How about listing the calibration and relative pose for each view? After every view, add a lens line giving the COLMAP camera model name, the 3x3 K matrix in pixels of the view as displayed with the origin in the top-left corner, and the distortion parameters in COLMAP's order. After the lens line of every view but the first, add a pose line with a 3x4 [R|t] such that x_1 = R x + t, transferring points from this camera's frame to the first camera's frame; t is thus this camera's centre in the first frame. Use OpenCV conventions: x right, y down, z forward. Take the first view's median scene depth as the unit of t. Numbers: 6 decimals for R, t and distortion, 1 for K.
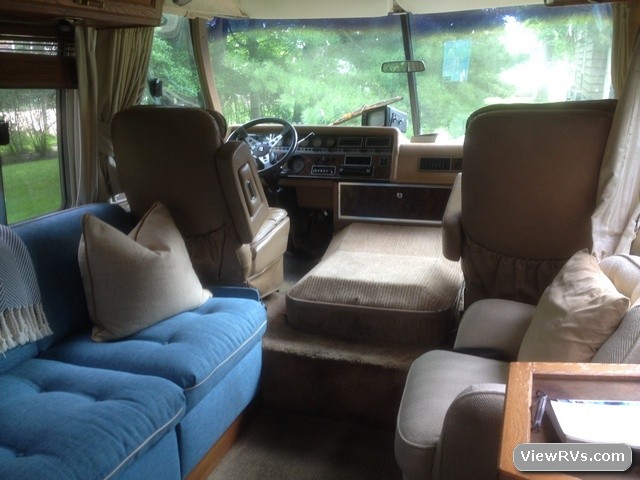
lens RADIAL K [[574.2, 0, 320.0], [0, 574.2, 240.0], [0, 0, 1]] dist [0.005012, -0.009535]
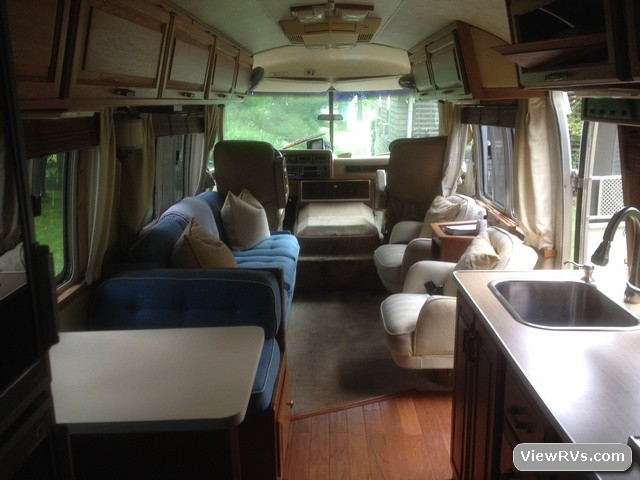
lens RADIAL K [[574.2, 0, 320.0], [0, 574.2, 240.0], [0, 0, 1]] dist [0.005012, -0.009535]
pose [[0.944252, -0.067972, 0.322129, -0.554491], [0.082223, 0.996137, -0.030825, 0.158950], [-0.318789, 0.055593, 0.946194, -0.778423]]
